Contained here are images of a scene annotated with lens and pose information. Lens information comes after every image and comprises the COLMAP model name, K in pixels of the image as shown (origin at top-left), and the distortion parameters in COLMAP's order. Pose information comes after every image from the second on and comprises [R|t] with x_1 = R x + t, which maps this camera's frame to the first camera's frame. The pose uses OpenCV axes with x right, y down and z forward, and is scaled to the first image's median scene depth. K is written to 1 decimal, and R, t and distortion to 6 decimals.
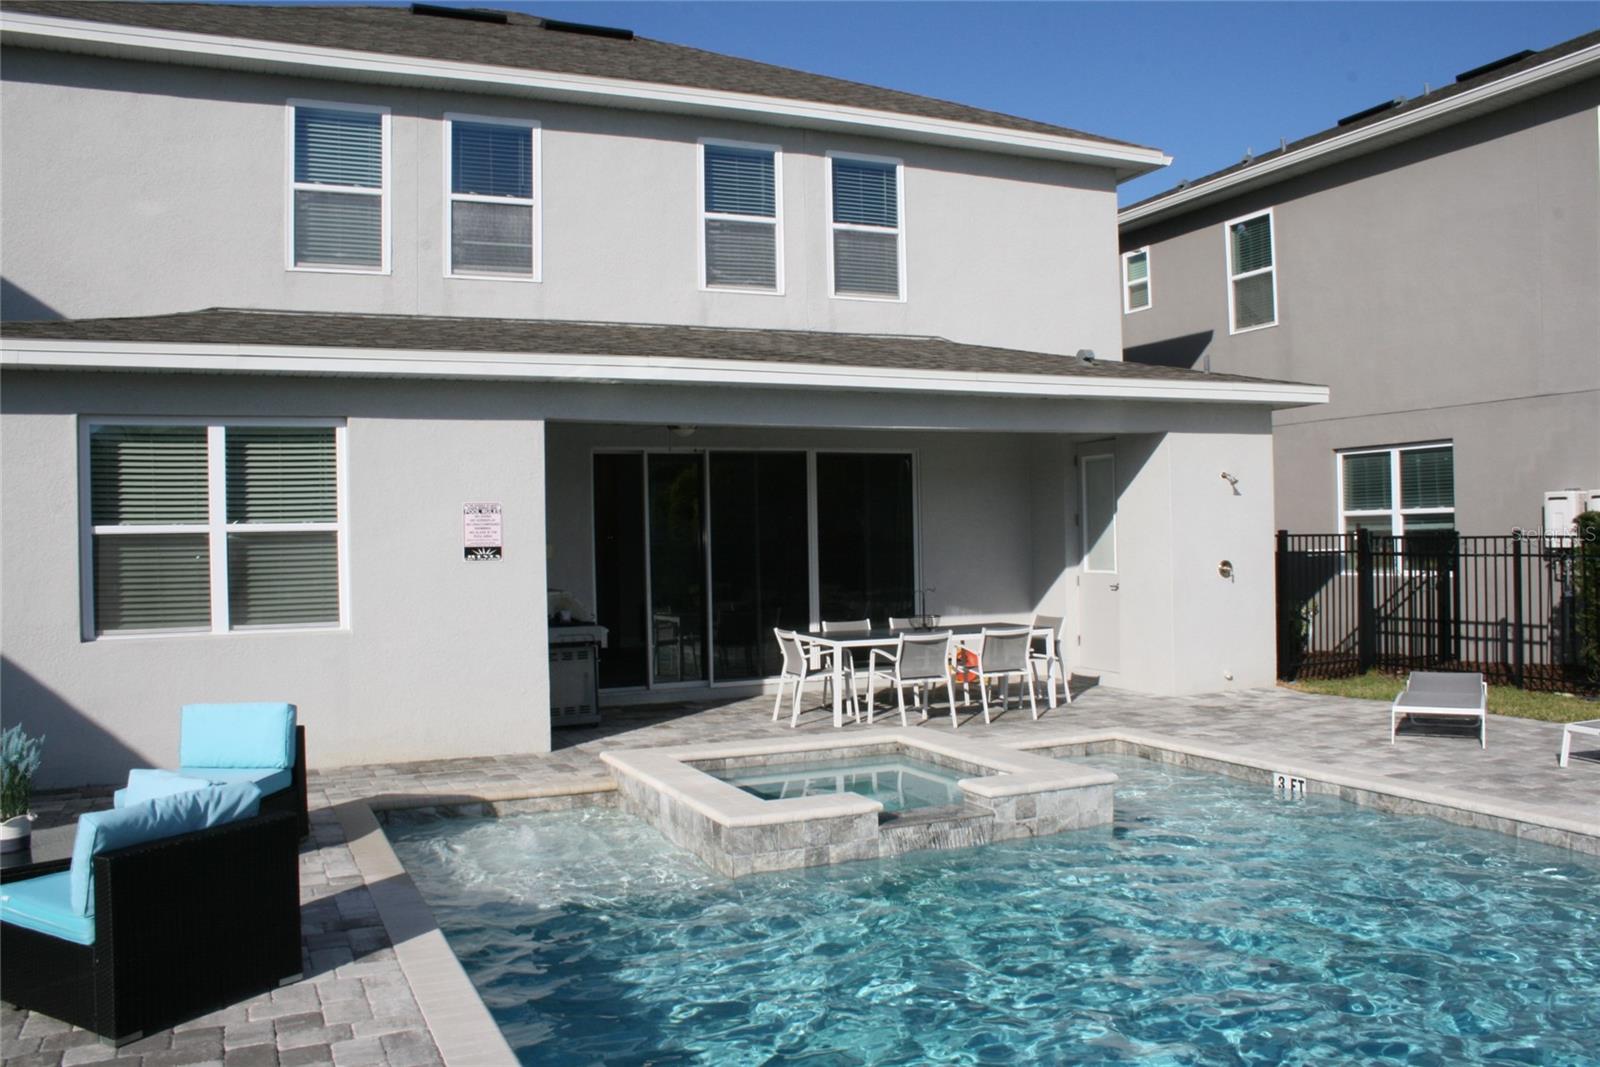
lens RADIAL K [[1331.3, 0, 800.0], [0, 1331.3, 533.5], [0, 0, 1]] dist [-0.150342, 0.120392]
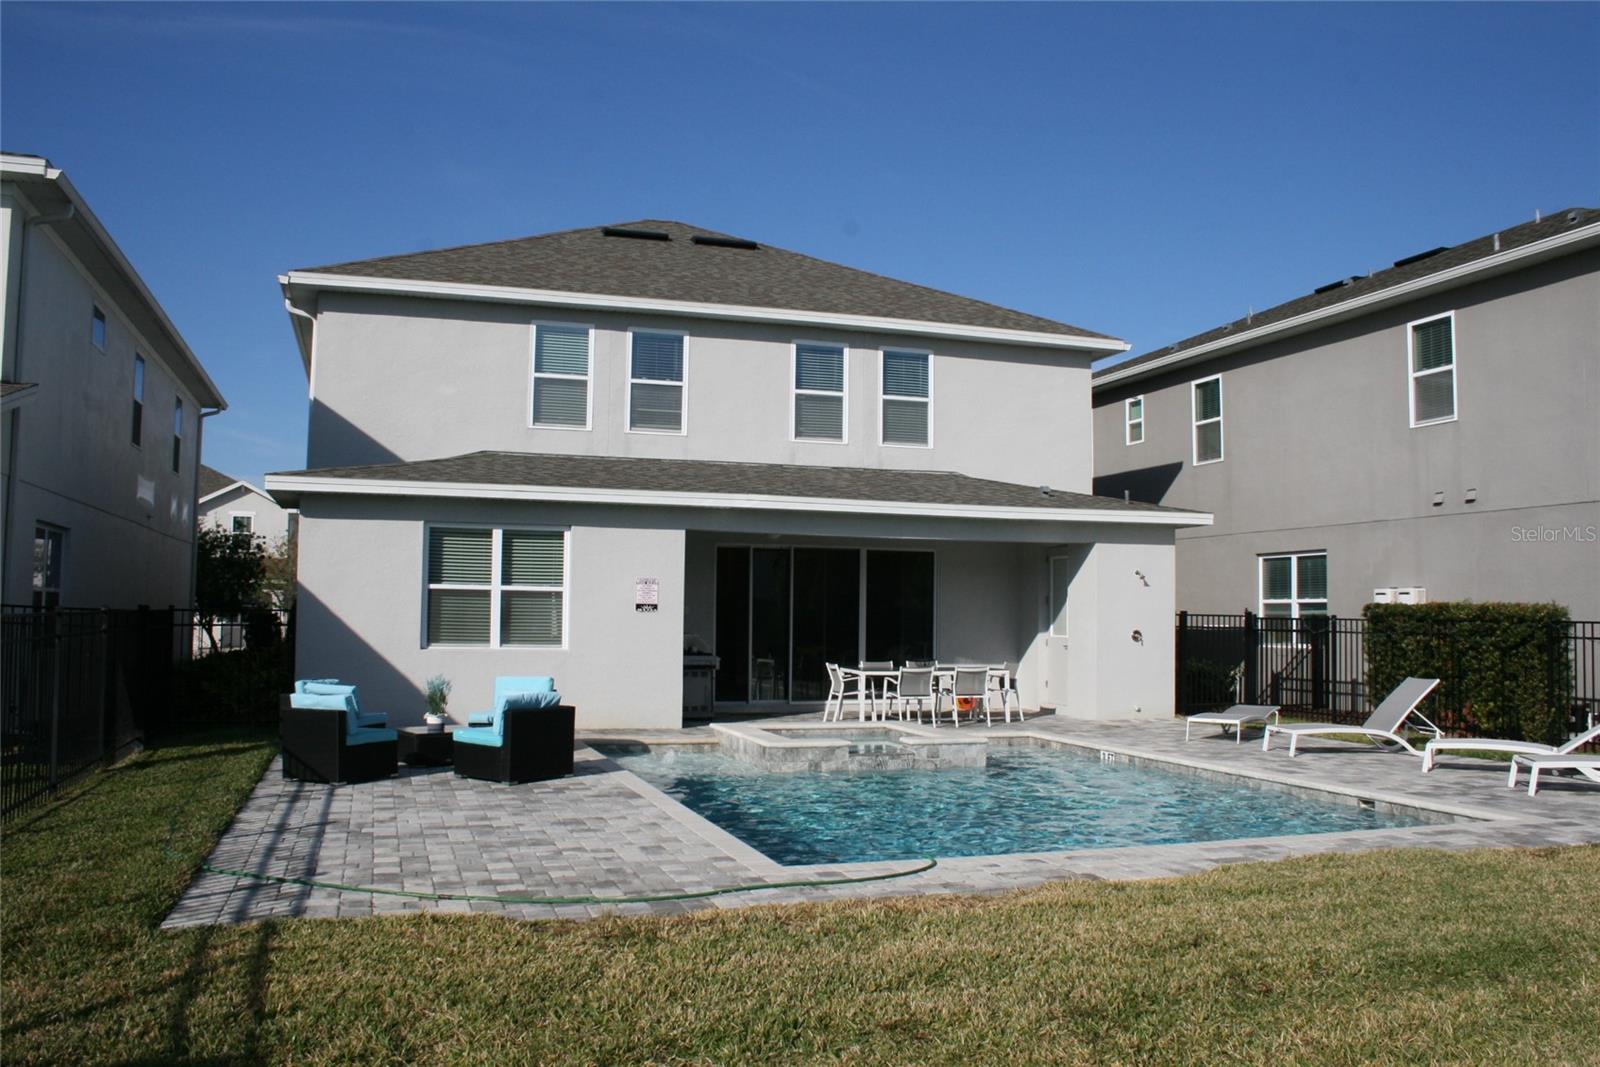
lens RADIAL K [[1331.3, 0, 800.0], [0, 1331.3, 533.5], [0, 0, 1]] dist [-0.150342, 0.120392]
pose [[0.993923, 0.025516, -0.107084, 0.107674], [-0.031633, 0.997939, -0.055823, 0.007012], [0.105439, 0.058871, 0.992682, -0.537804]]
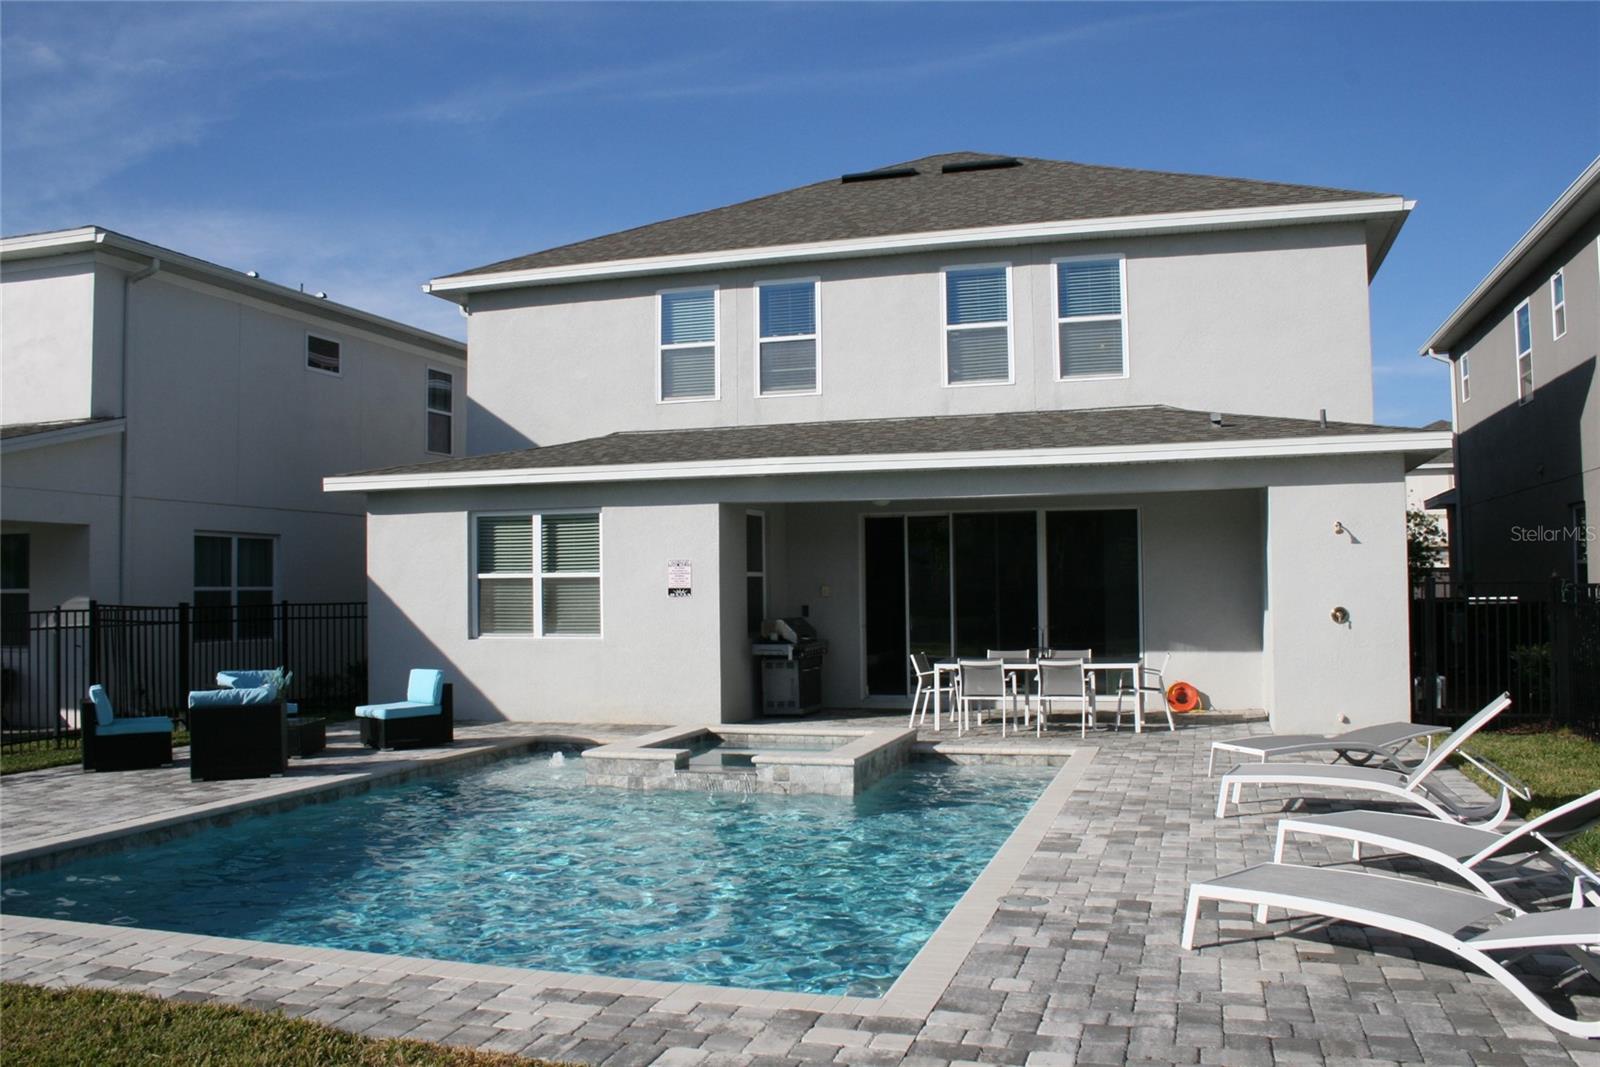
lens RADIAL K [[1331.3, 0, 800.0], [0, 1331.3, 533.5], [0, 0, 1]] dist [-0.150342, 0.120392]
pose [[0.755111, -0.015467, -0.655414, 0.700395], [-0.000773, 0.999700, -0.024481, -0.012324], [0.655596, 0.018993, 0.754873, -0.056206]]
